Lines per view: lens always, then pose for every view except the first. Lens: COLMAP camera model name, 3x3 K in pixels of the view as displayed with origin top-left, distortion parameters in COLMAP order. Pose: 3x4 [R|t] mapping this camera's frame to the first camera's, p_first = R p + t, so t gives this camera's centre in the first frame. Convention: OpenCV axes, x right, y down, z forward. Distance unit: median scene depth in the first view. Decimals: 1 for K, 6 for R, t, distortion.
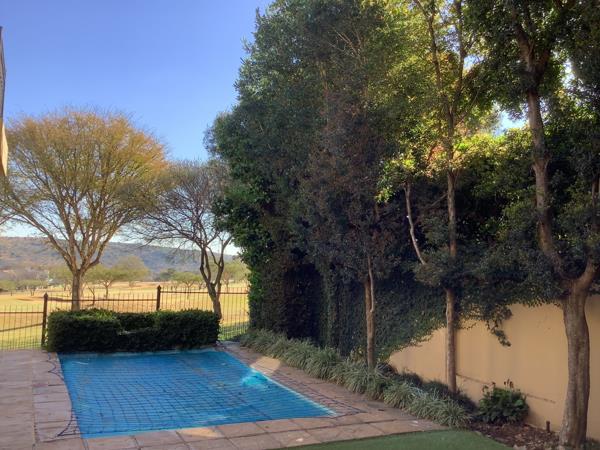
lens RADIAL K [[532.2, 0, 300.7], [0, 532.2, 236.1], [0, 0, 1]] dist [0.124413, -0.209892]
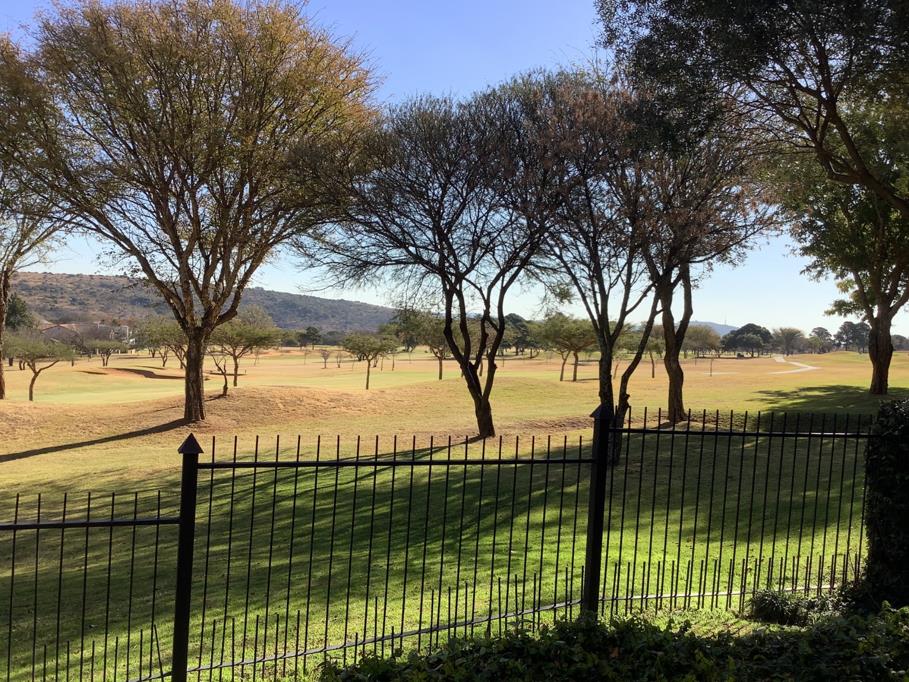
lens RADIAL K [[830.1, 0, 454.5], [0, 830.1, 341.0], [0, 0, 1]] dist [0.128540, -0.237394]
pose [[0.997692, 0.021931, -0.064266, -0.127280], [-0.017220, 0.997186, 0.072960, 0.013820], [0.065685, -0.071685, 0.995262, 0.249463]]
